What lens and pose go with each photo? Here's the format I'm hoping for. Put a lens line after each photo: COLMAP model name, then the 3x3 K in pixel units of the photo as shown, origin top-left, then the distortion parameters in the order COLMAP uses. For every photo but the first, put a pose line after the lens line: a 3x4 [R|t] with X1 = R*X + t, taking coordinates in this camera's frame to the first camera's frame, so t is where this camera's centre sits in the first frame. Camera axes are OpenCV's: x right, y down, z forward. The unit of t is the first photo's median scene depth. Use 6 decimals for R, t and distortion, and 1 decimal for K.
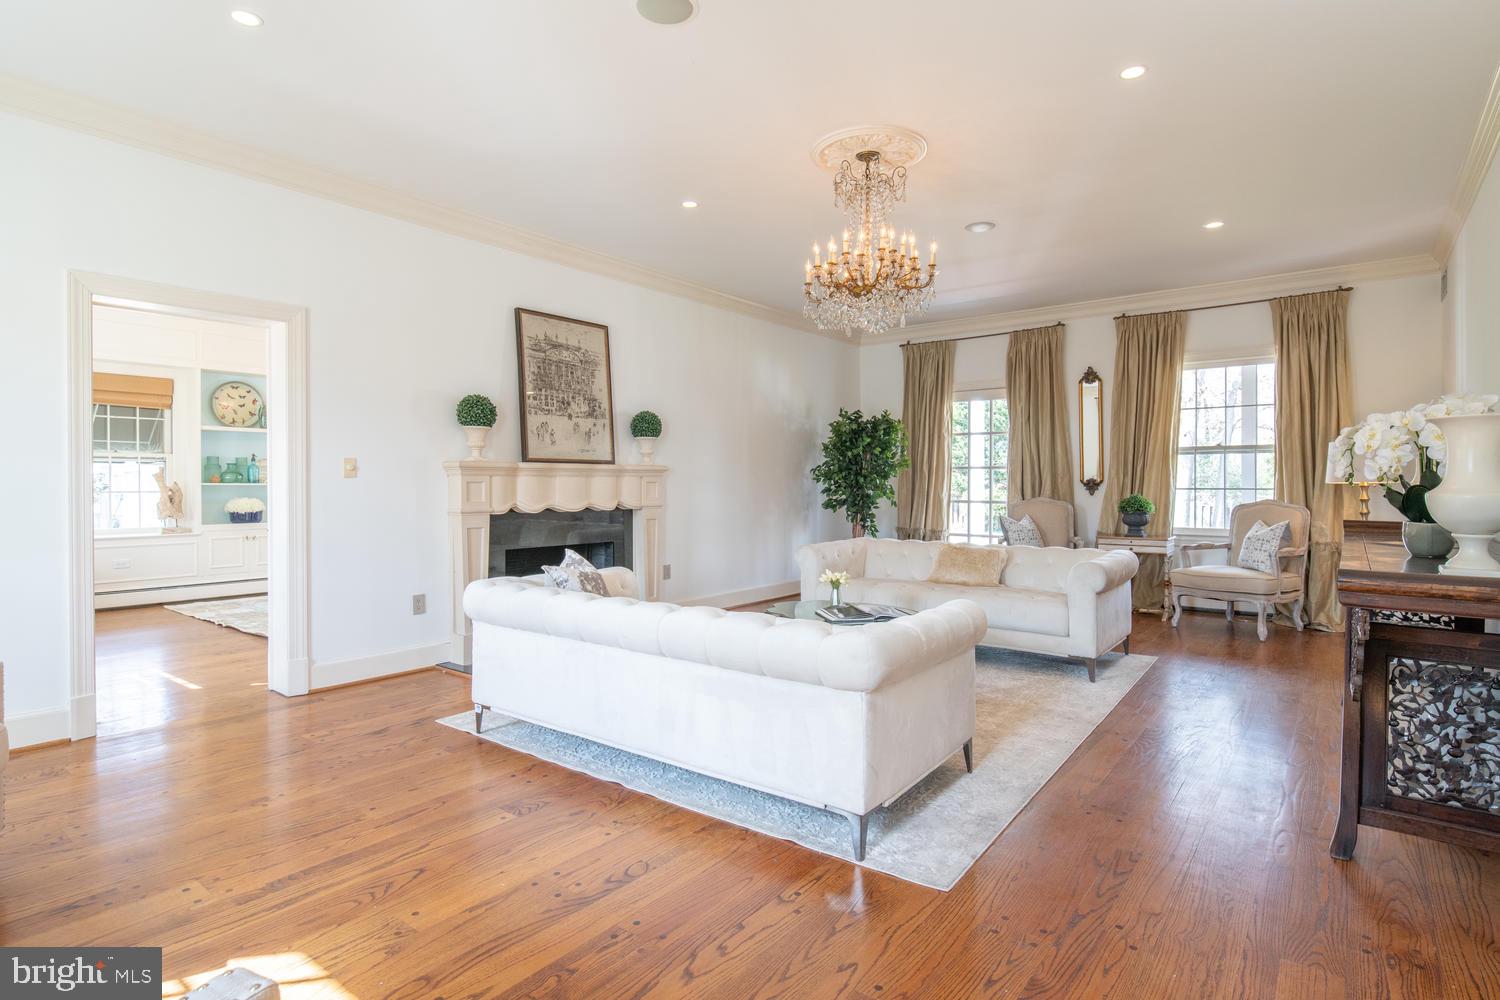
lens RADIAL K [[780.6, 0, 750.0], [0, 780.6, 500.0], [0, 0, 1]] dist [-0.000428, -0.000331]
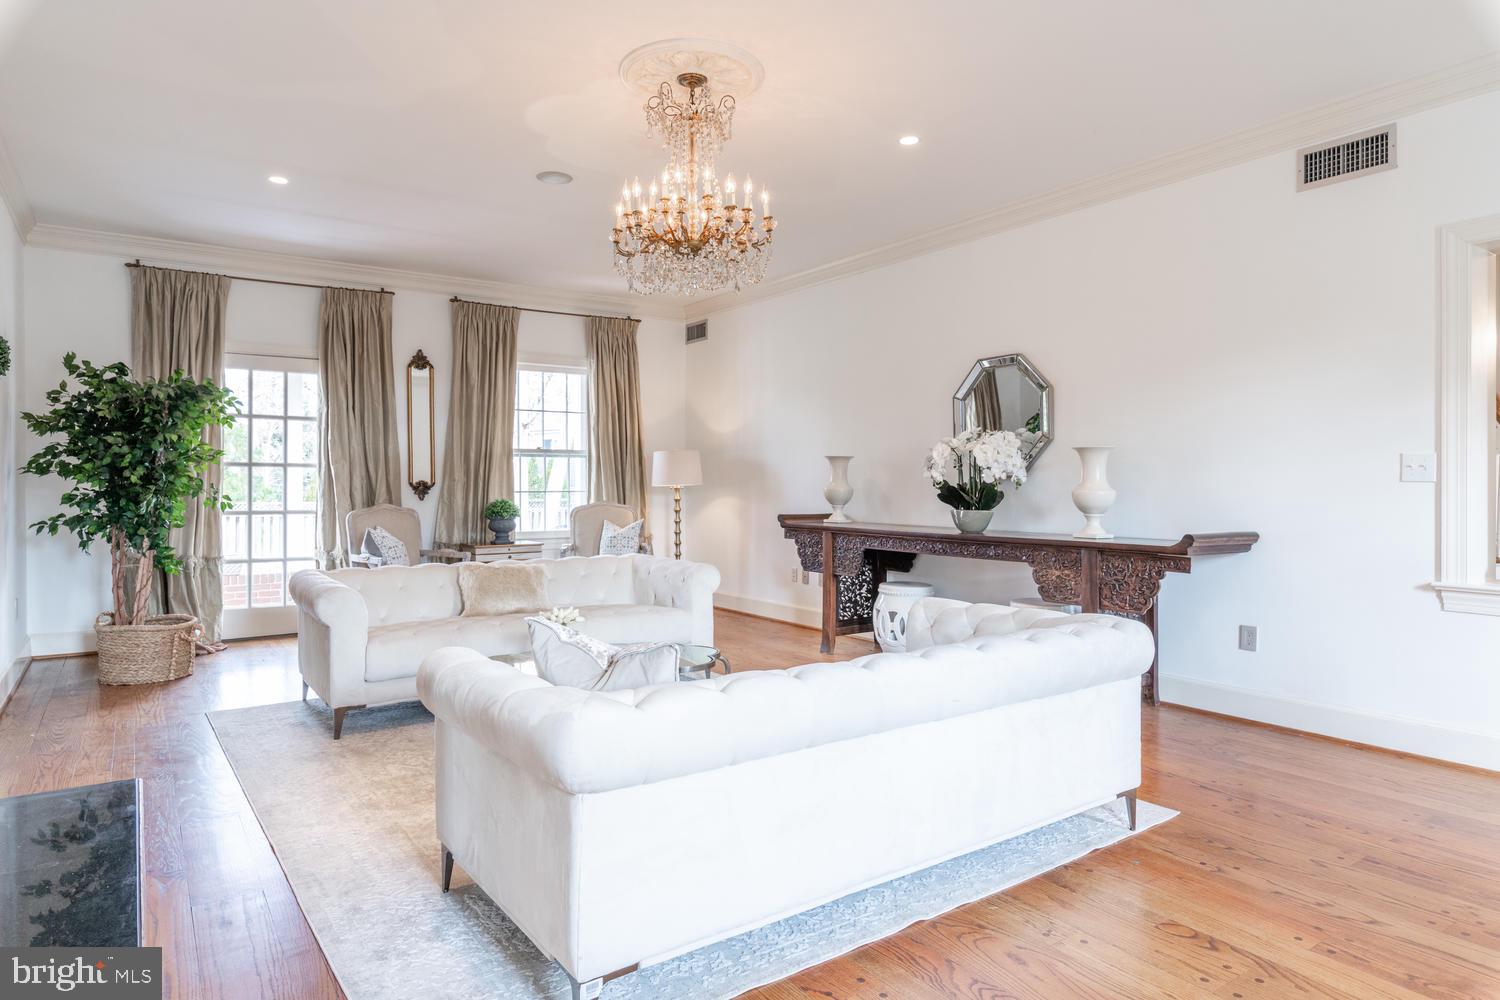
lens RADIAL K [[893.8, 0, 750.0], [0, 893.8, 500.0], [0, 0, 1]] dist [-0.000321, -0.000271]
pose [[0.293213, -0.015314, 0.955925, -0.435412], [0.020935, 0.999735, 0.009595, -0.009086], [-0.955818, 0.017199, 0.293455, 0.408977]]
